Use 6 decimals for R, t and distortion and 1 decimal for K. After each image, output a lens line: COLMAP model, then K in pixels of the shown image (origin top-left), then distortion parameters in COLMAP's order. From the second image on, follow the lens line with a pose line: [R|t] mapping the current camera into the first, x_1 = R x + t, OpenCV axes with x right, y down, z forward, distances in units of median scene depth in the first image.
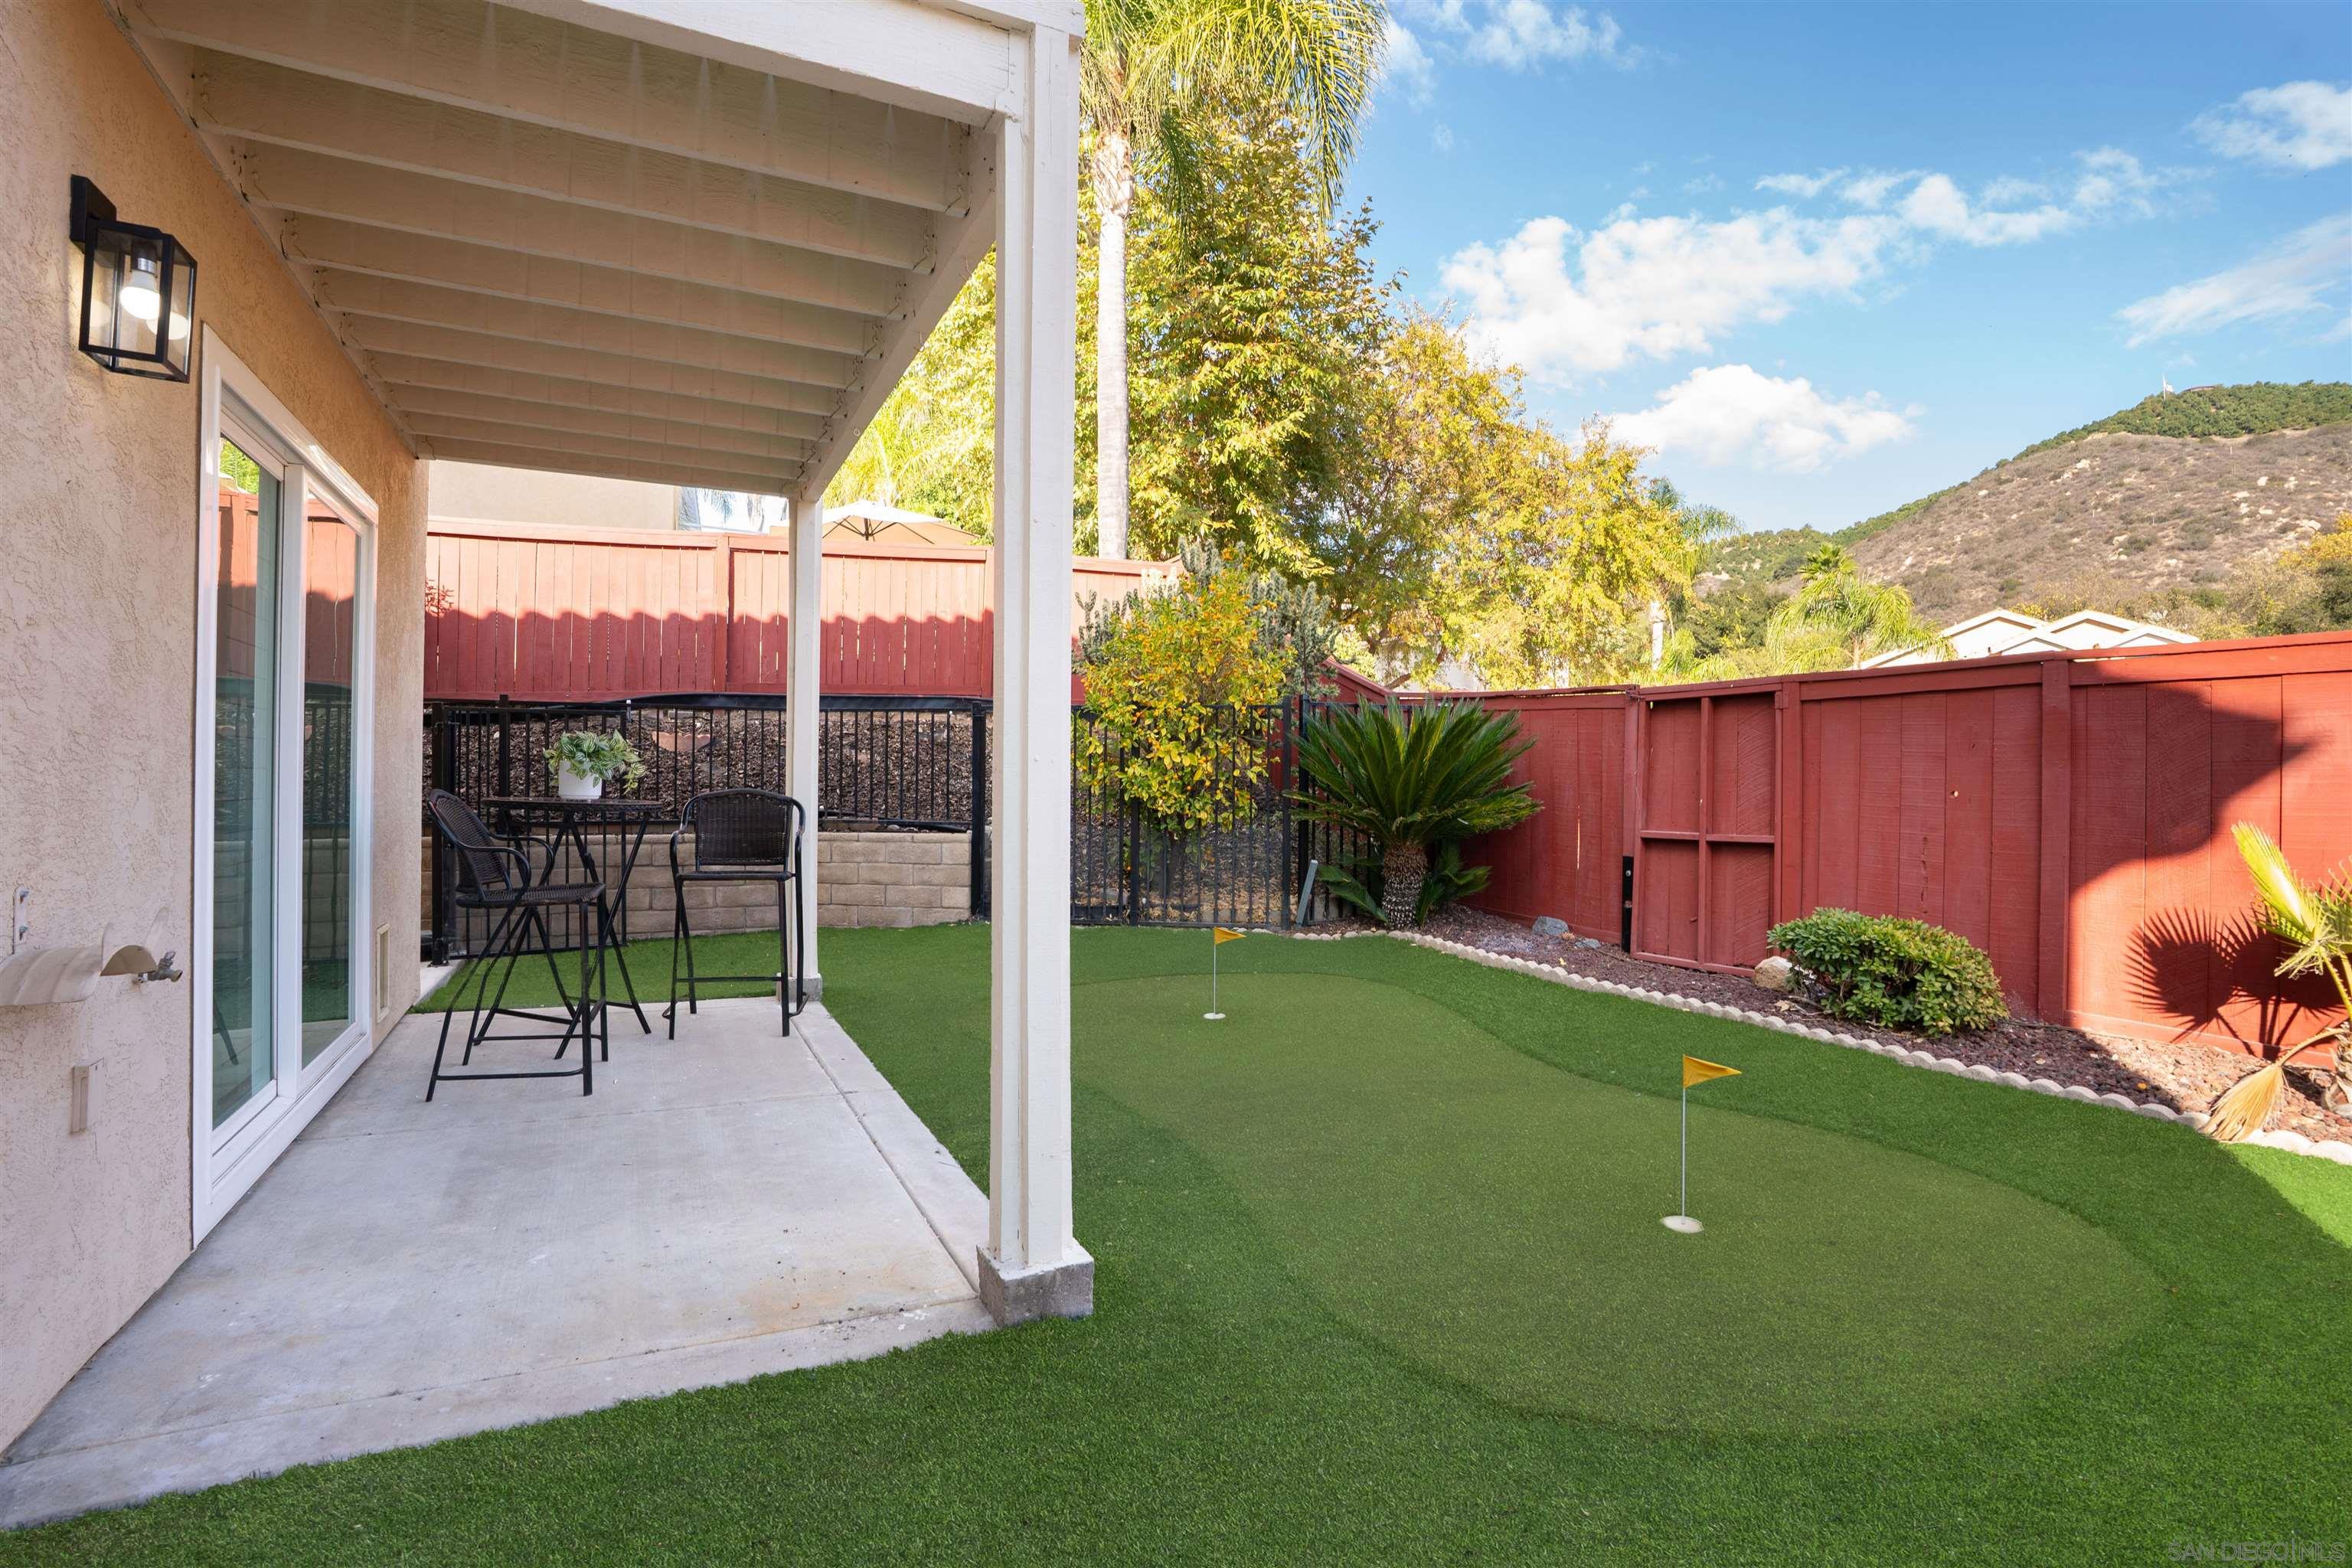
lens RADIAL K [[1085.4, 0, 1165.4], [0, 1085.4, 770.7], [0, 0, 1]] dist [-0.009429, 0.004368]
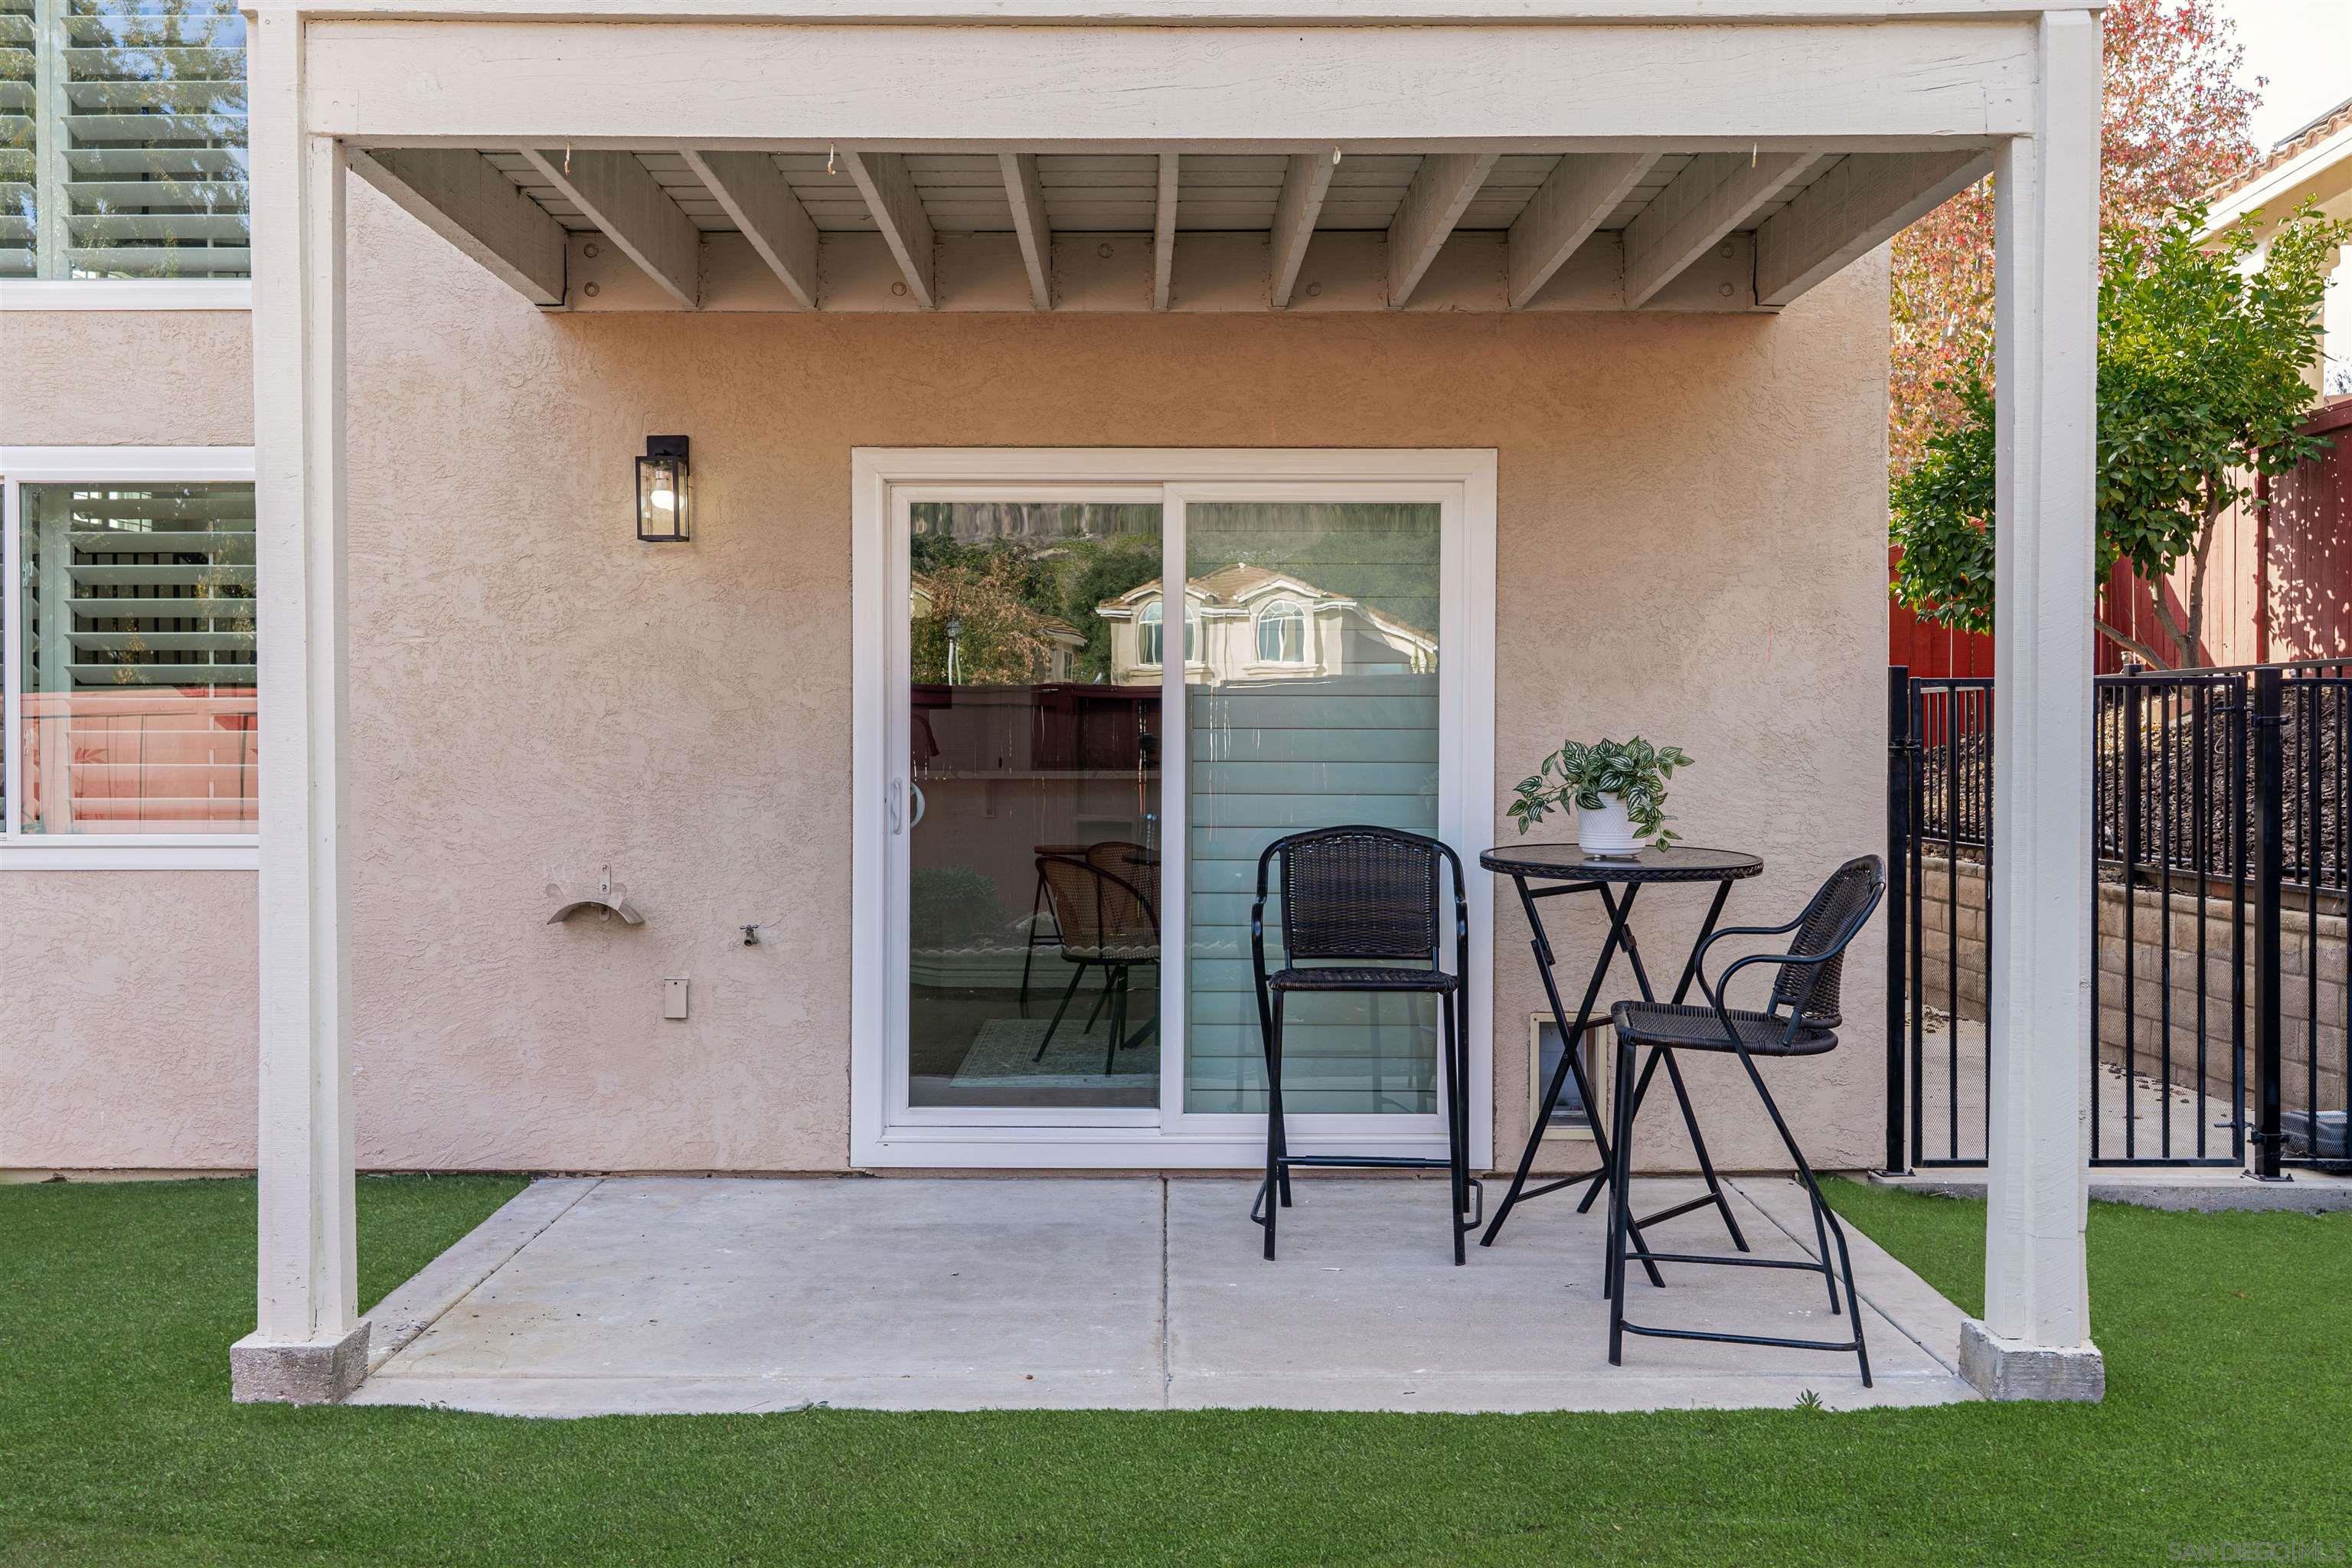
lens RADIAL K [[1882.3, 0, 1160.1], [0, 1882.3, 777.7], [0, 0, 1]] dist [0.002239, 0.008302]
pose [[-0.449636, -0.003225, -0.893206, 0.788371], [-0.007694, 0.999970, 0.000263, -0.022603], [0.893179, 0.006990, -0.449648, 1.925925]]
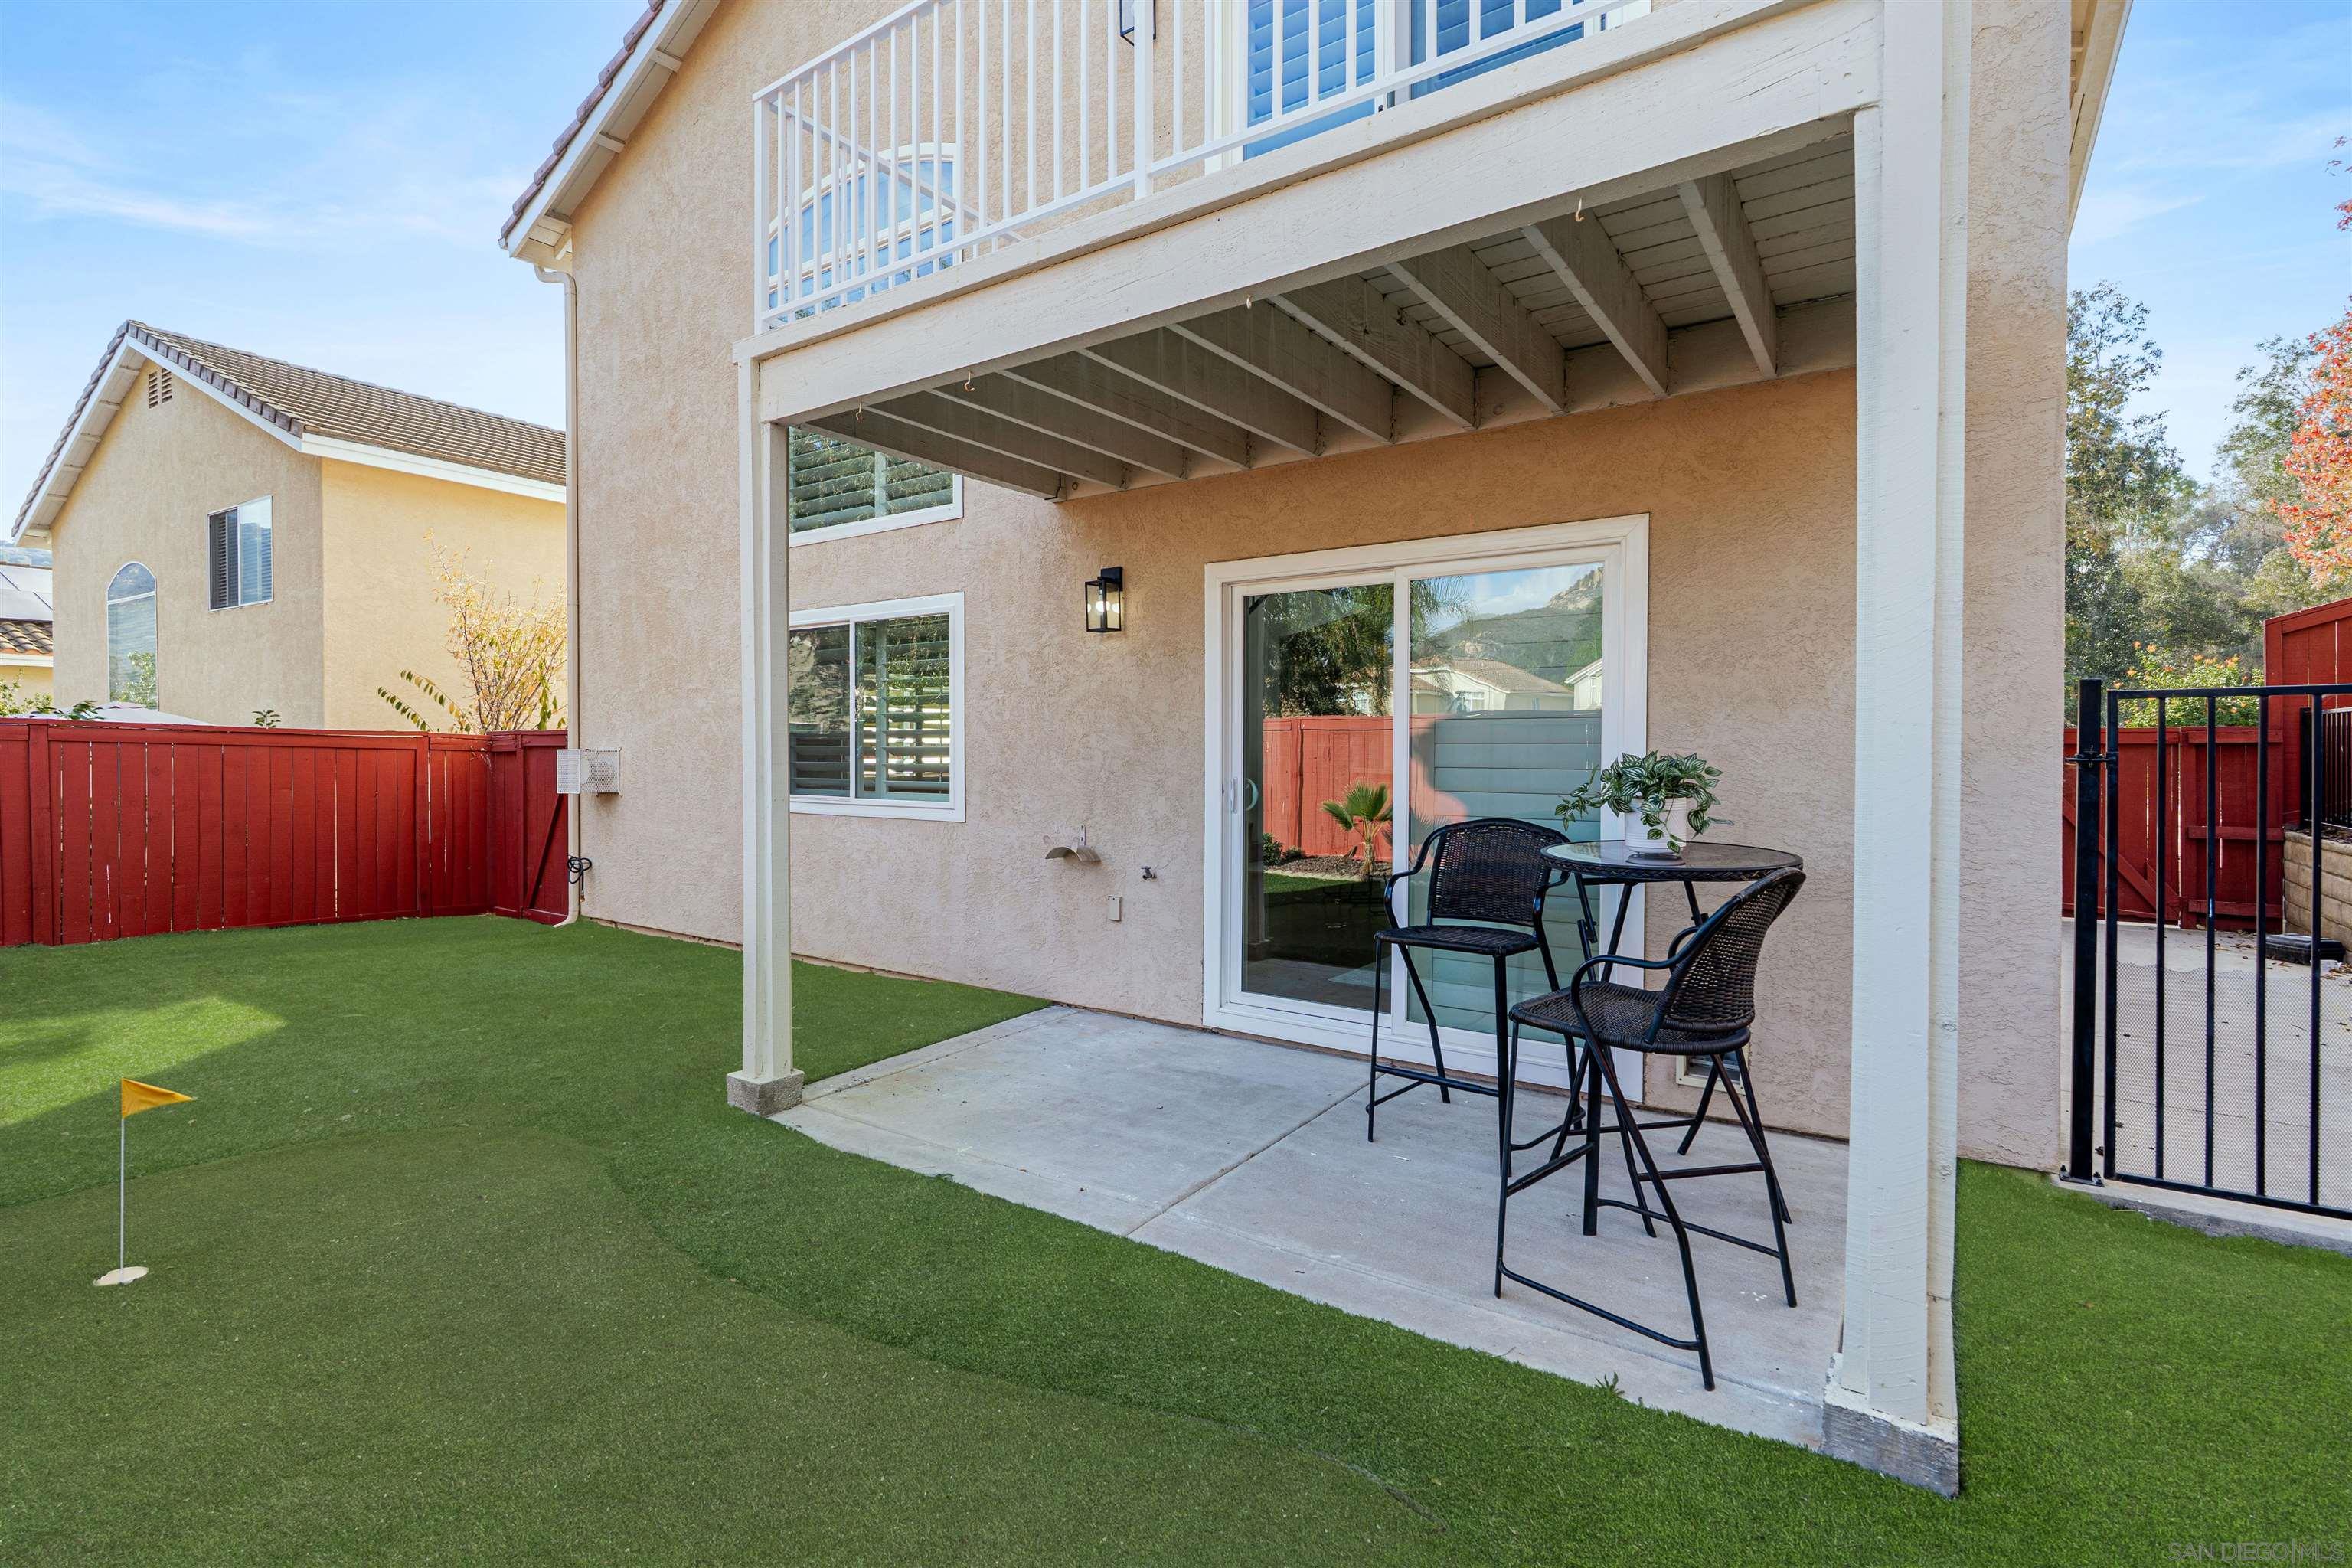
lens RADIAL K [[1085.4, 0, 1166.3], [0, 1085.4, 773.1], [0, 0, 1]] dist [-0.009429, 0.004368]
pose [[-0.881177, -0.009539, -0.472691, 0.103021], [-0.016646, 0.999803, 0.010854, -0.041351], [0.472494, 0.017432, -0.881161, 2.264115]]
